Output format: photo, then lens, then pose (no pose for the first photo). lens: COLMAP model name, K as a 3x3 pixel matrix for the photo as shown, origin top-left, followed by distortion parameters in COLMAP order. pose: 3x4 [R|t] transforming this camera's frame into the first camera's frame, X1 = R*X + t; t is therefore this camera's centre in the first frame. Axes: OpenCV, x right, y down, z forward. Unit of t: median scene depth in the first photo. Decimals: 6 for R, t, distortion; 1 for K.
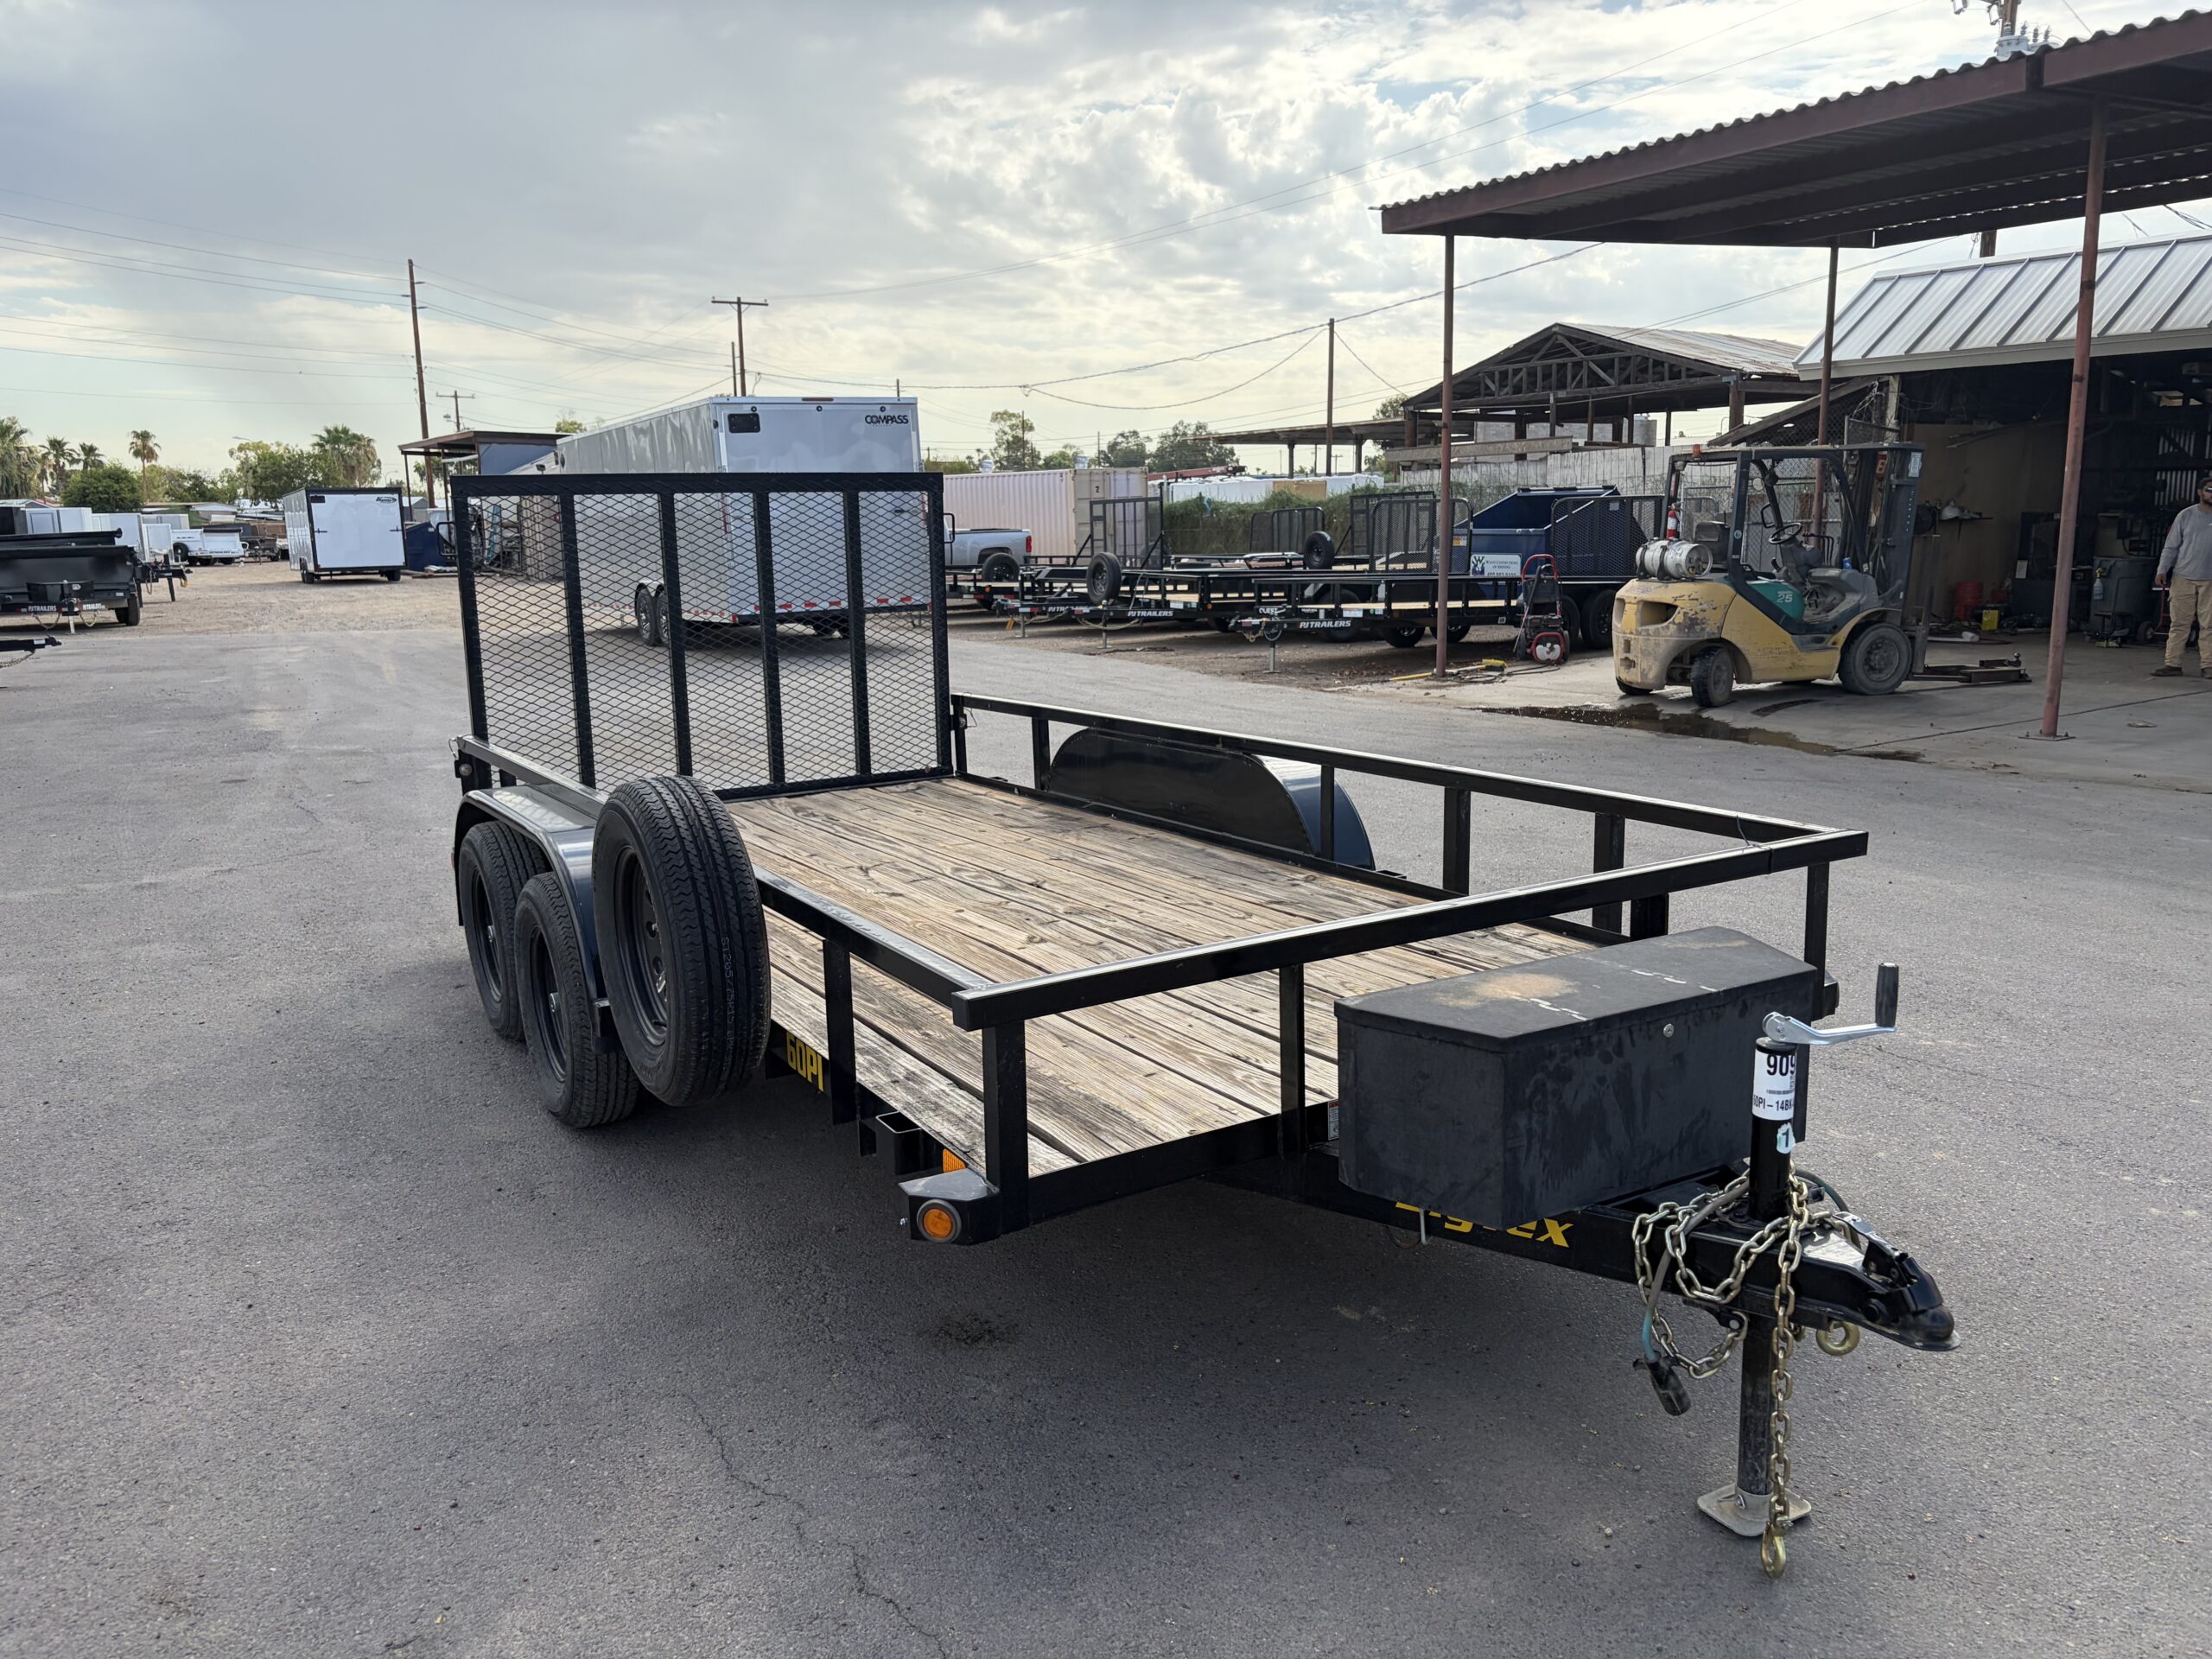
lens RADIAL K [[1668.2, 0, 1101.7], [0, 1668.2, 796.6], [0, 0, 1]] dist [0.036842, -0.040941]
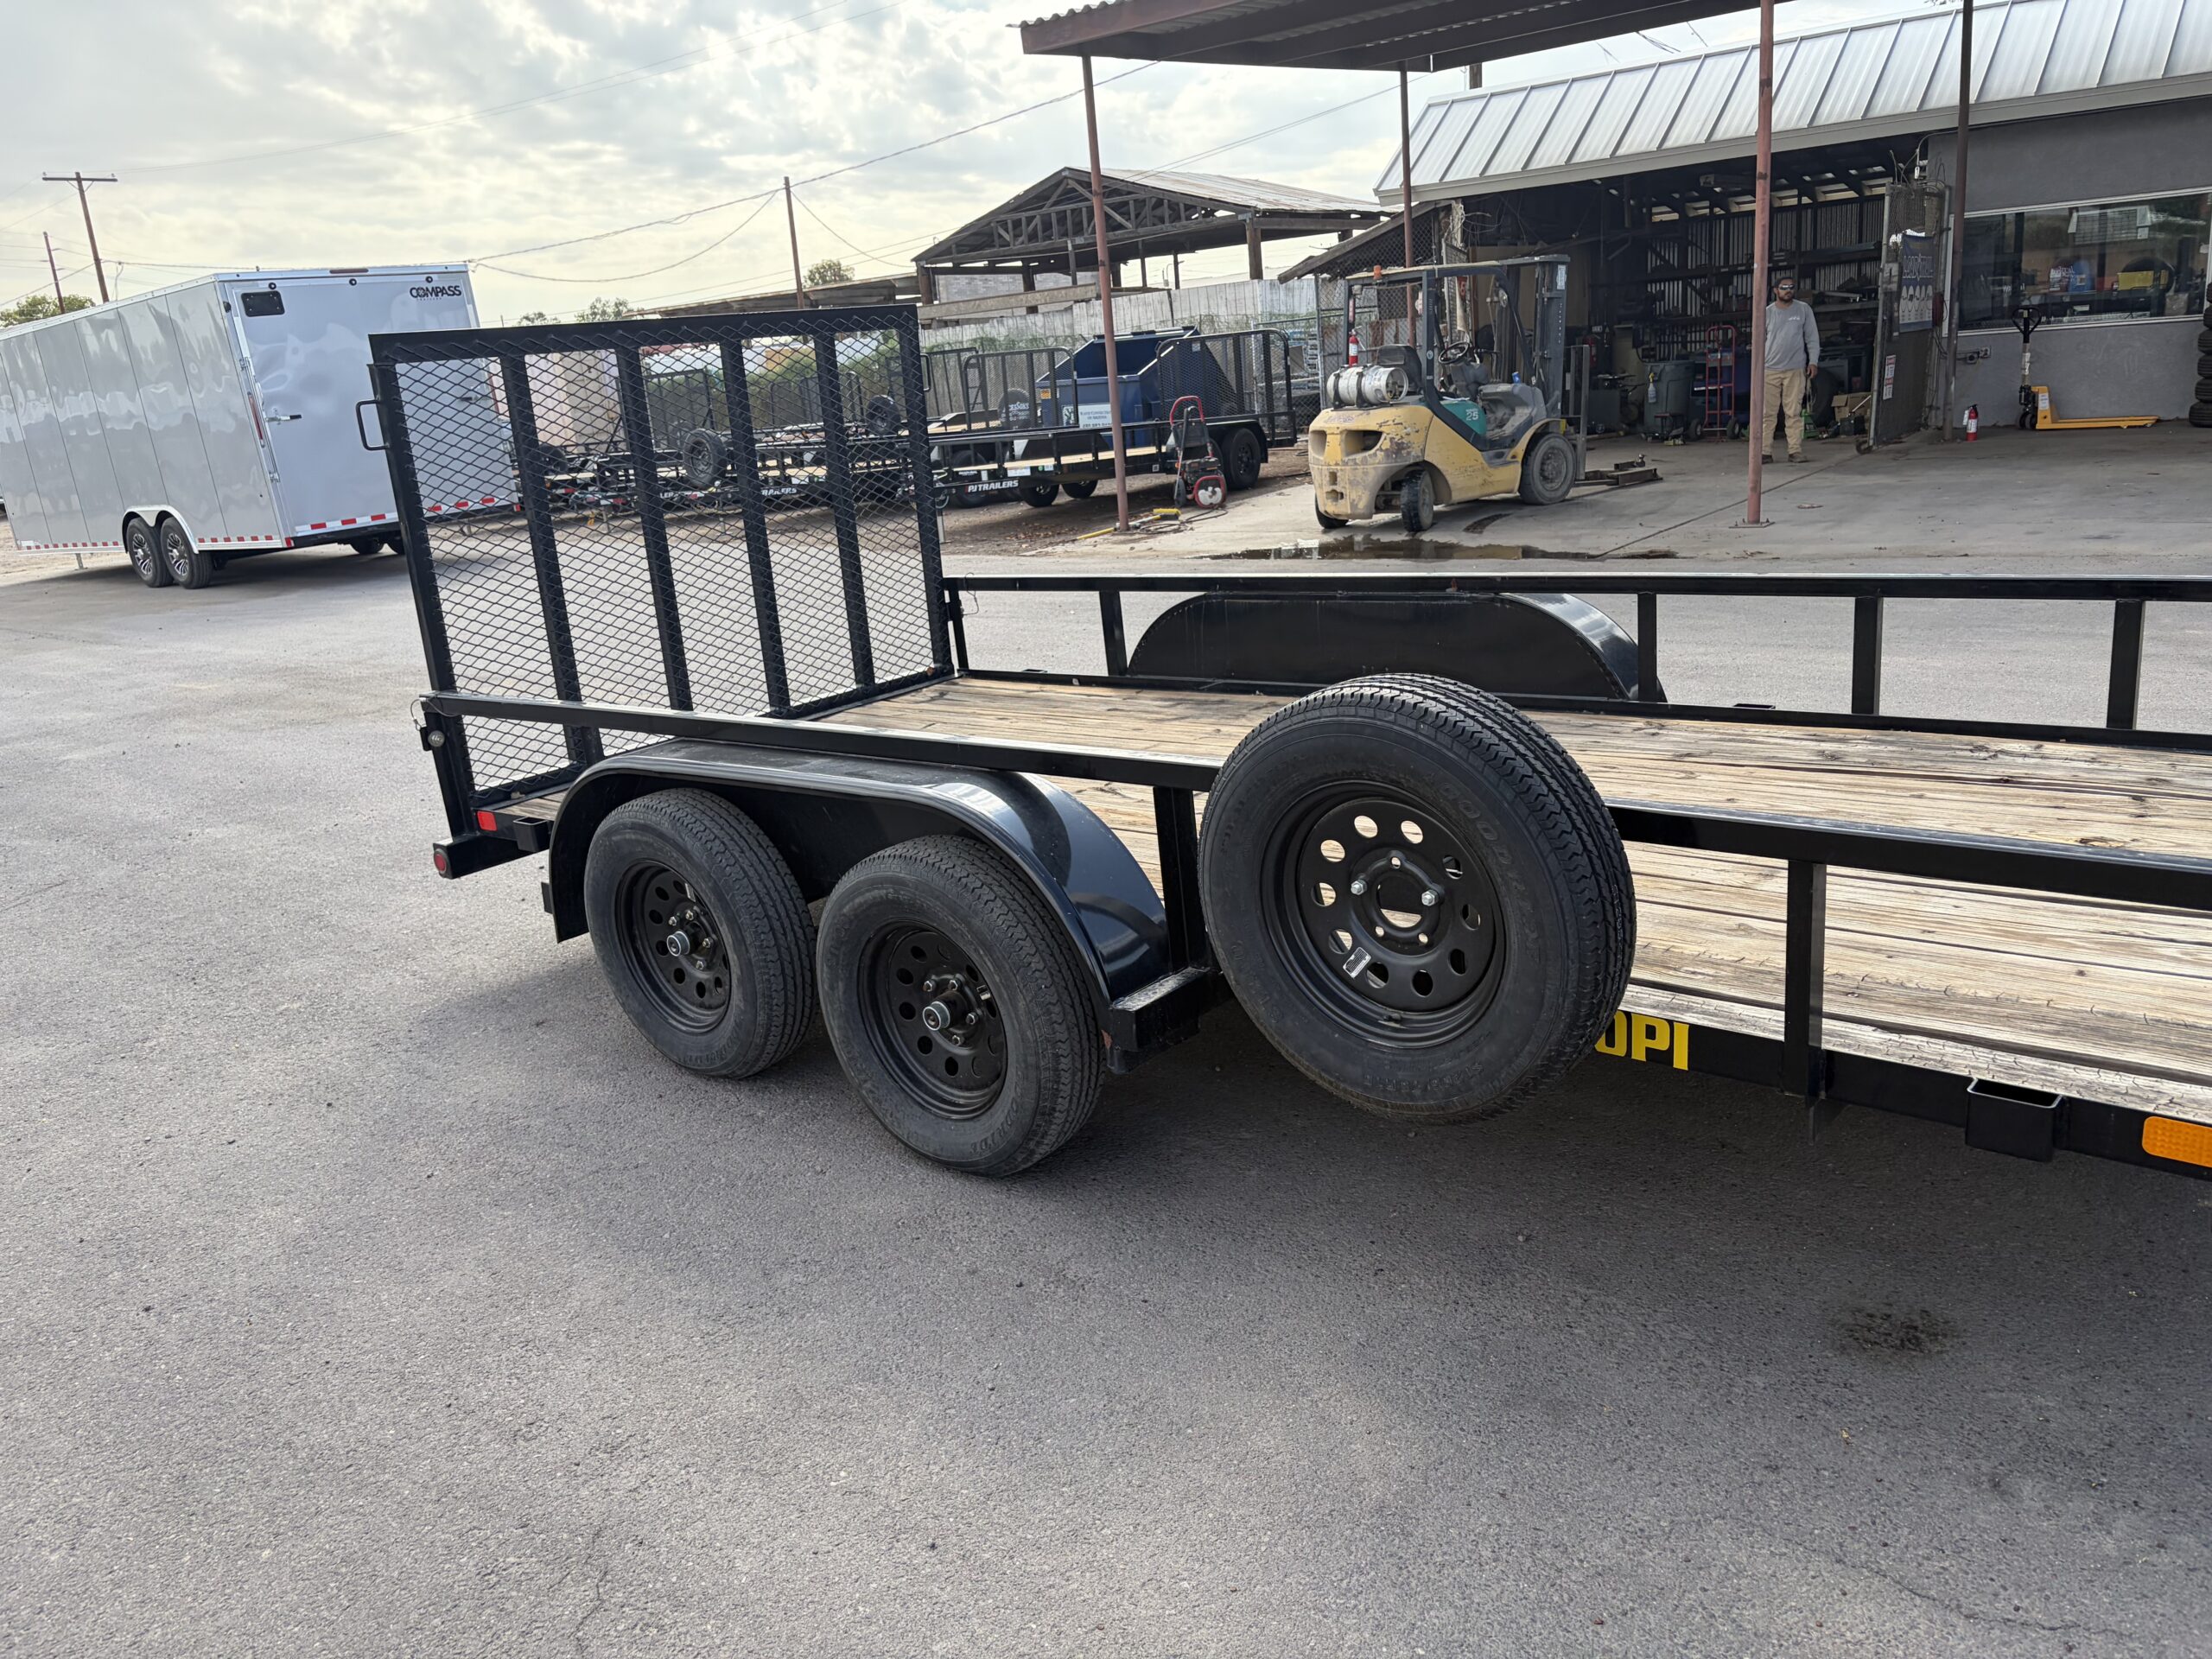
lens RADIAL K [[1662.6, 0, 1090.6], [0, 1662.6, 817.4], [0, 0, 1]] dist [0.036391, -0.032835]
pose [[0.943961, -0.146765, 0.295632, -0.141738], [0.121180, 0.987253, 0.103189, -0.009855], [-0.307008, -0.061582, 0.949713, 0.087849]]
